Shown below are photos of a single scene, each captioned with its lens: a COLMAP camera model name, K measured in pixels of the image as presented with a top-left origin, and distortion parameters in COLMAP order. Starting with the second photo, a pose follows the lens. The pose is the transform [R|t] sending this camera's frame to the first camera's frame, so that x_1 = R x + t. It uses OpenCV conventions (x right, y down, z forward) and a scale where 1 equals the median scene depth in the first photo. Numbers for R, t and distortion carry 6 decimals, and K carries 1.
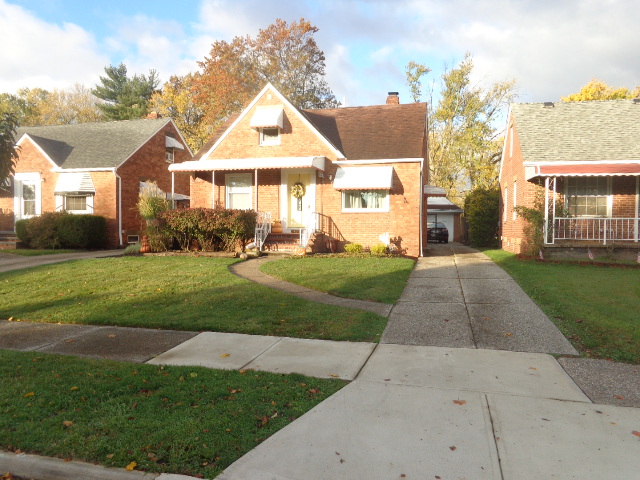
lens RADIAL K [[480.2, 0, 320.5], [0, 480.2, 240.8], [0, 0, 1]] dist [-0.004920, 0.008545]
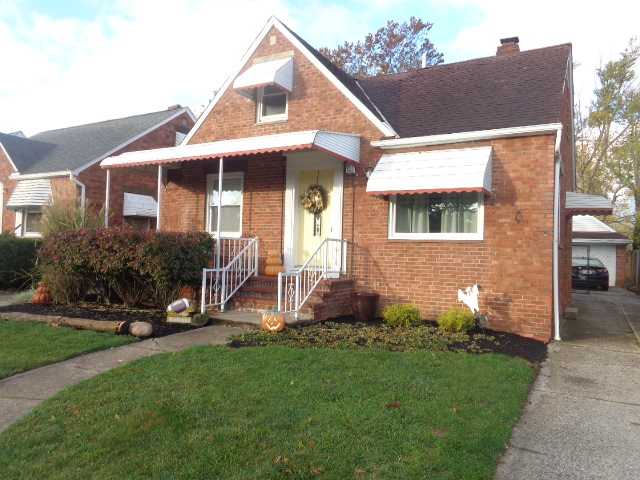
lens RADIAL K [[480.2, 0, 326.7], [0, 480.2, 240.0], [0, 0, 1]] dist [-0.004920, 0.008545]
pose [[0.966647, 0.014441, -0.255706, 0.108039], [-0.029352, 0.998077, -0.054592, -0.028694], [0.254426, 0.060277, 0.965212, 0.472185]]
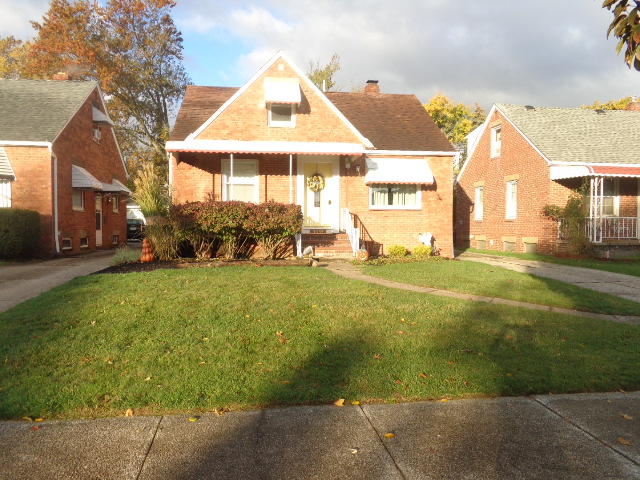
lens RADIAL K [[480.2, 0, 313.7], [0, 480.2, 237.9], [0, 0, 1]] dist [-0.004920, 0.008545]
pose [[0.927876, -0.011369, 0.372715, -0.364097], [0.012180, 0.999926, 0.000178, -0.008695], [-0.372689, 0.004375, 0.927946, 0.223123]]
